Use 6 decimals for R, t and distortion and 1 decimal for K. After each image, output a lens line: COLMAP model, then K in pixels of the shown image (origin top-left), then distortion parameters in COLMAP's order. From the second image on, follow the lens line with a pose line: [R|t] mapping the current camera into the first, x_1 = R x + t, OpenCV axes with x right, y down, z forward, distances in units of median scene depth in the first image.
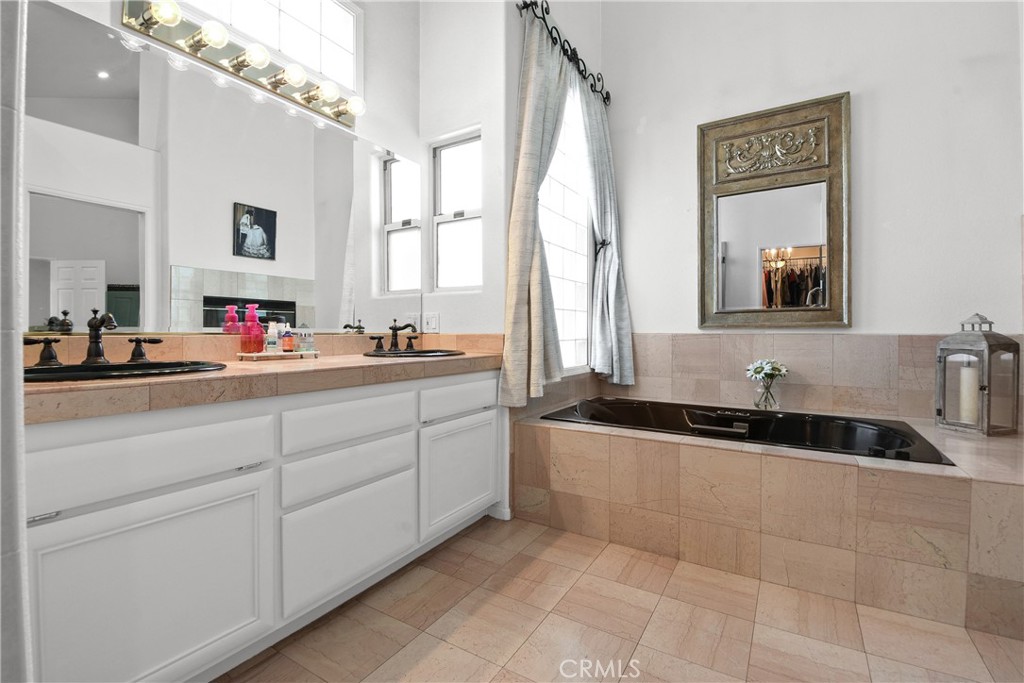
lens RADIAL K [[460.6, 0, 512.0], [0, 460.6, 341.5], [0, 0, 1]] dist [0.016978, -0.021926]
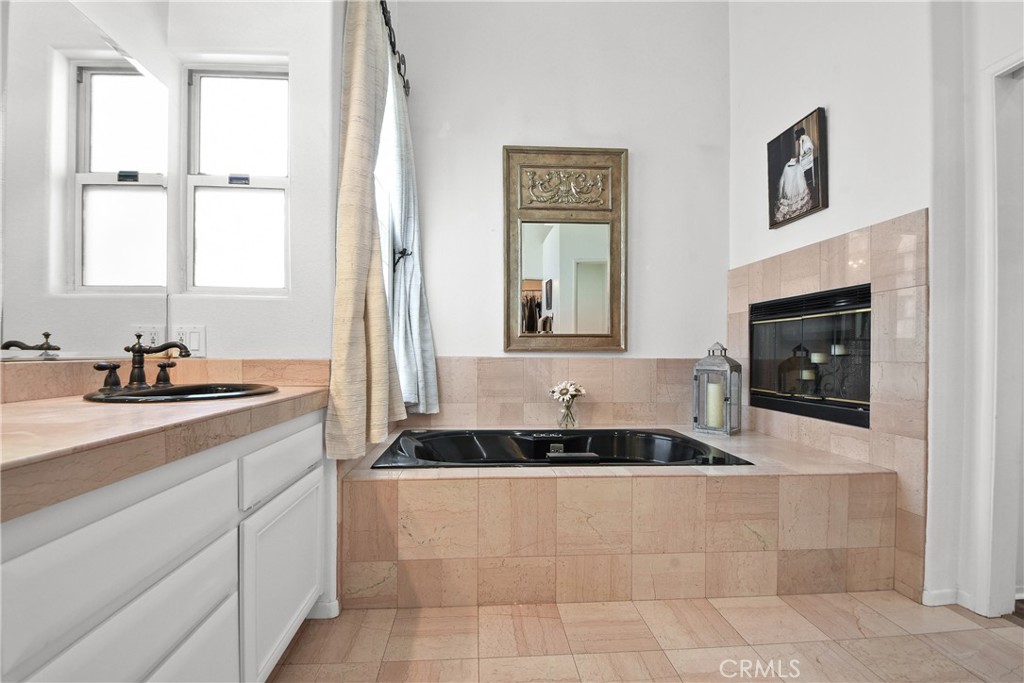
lens RADIAL K [[462.7, 0, 518.4], [0, 462.7, 359.3], [0, 0, 1]] dist [0.016258, -0.021737]
pose [[0.808687, -0.003419, 0.588230, -0.202080], [0.006827, 0.999970, -0.003573, -0.010756], [-0.588200, 0.006905, 0.808686, 0.240602]]
